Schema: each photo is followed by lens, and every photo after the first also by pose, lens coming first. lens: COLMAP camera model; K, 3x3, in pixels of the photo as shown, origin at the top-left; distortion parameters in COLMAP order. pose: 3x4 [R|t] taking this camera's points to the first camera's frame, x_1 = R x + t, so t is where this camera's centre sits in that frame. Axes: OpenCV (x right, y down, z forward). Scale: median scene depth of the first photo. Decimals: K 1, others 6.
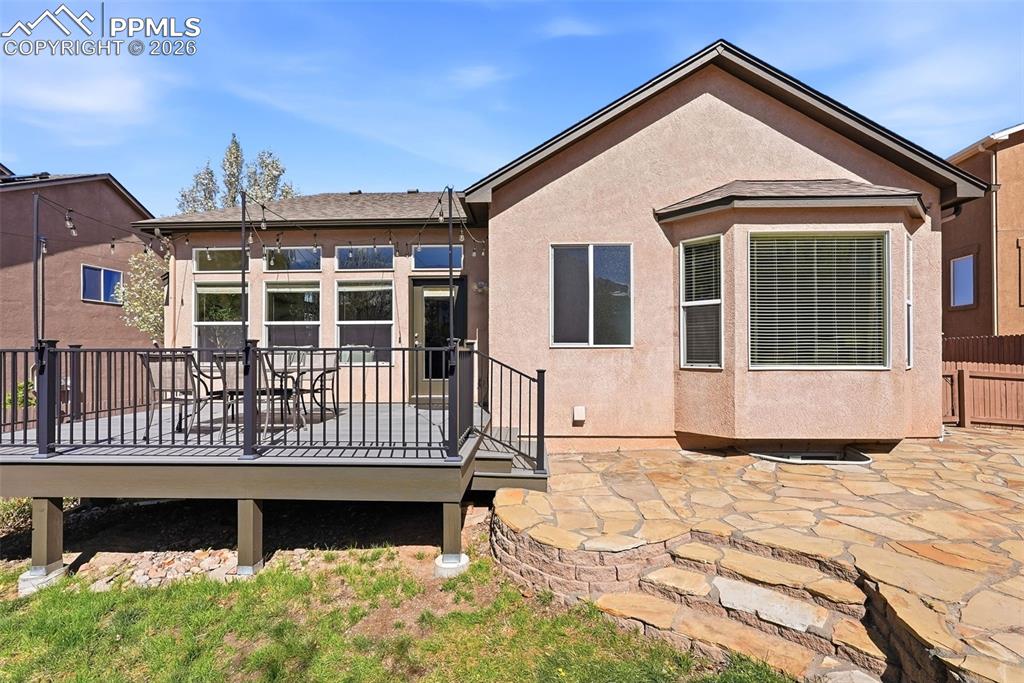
lens RADIAL K [[456.1, 0, 516.8], [0, 456.1, 347.2], [0, 0, 1]] dist [-0.010461, 0.002453]
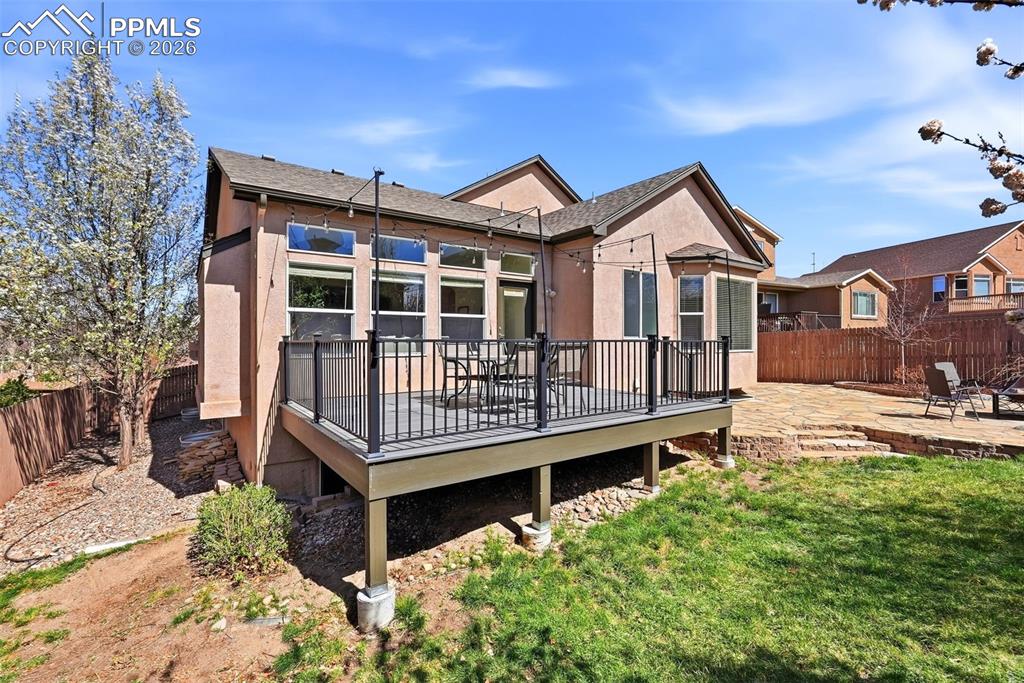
lens RADIAL K [[456.1, 0, 518.6], [0, 456.1, 339.7], [0, 0, 1]] dist [-0.010461, 0.002453]
pose [[0.782991, 0.004334, 0.622018, -1.063572], [-0.006243, 0.999980, 0.000892, 0.001431], [-0.622002, -0.004582, 0.783002, 0.064589]]
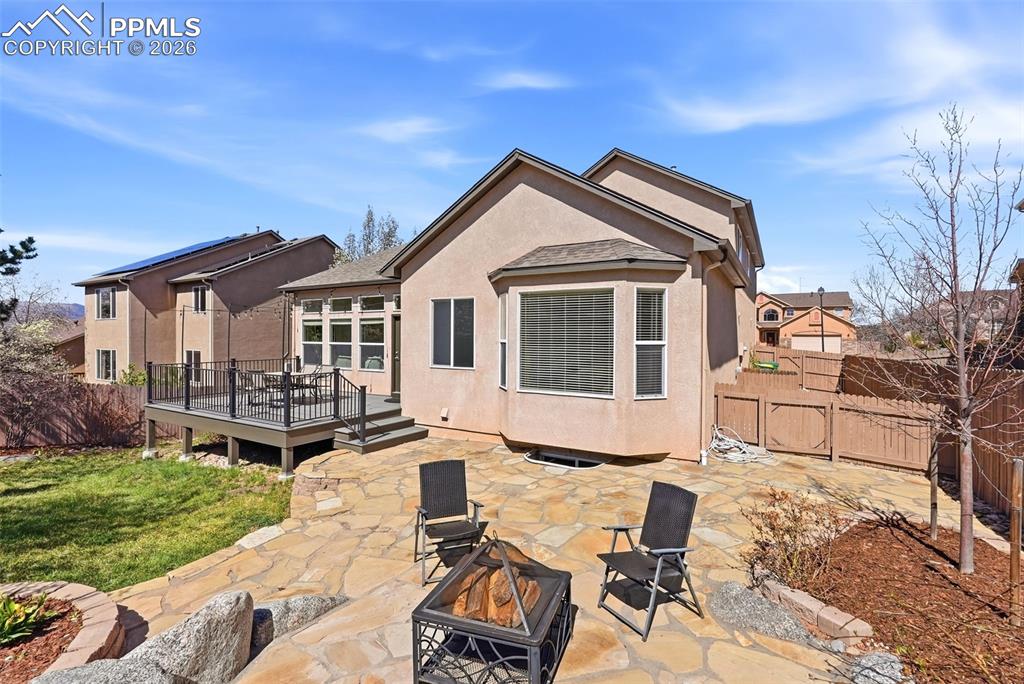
lens RADIAL K [[456.1, 0, 513.9], [0, 456.1, 336.2], [0, 0, 1]] dist [-0.010461, 0.002453]
pose [[0.880572, 0.007982, -0.473845, 1.007692], [-0.001337, 0.999896, 0.014359, -0.121707], [0.473911, -0.012011, 0.880491, -0.199381]]
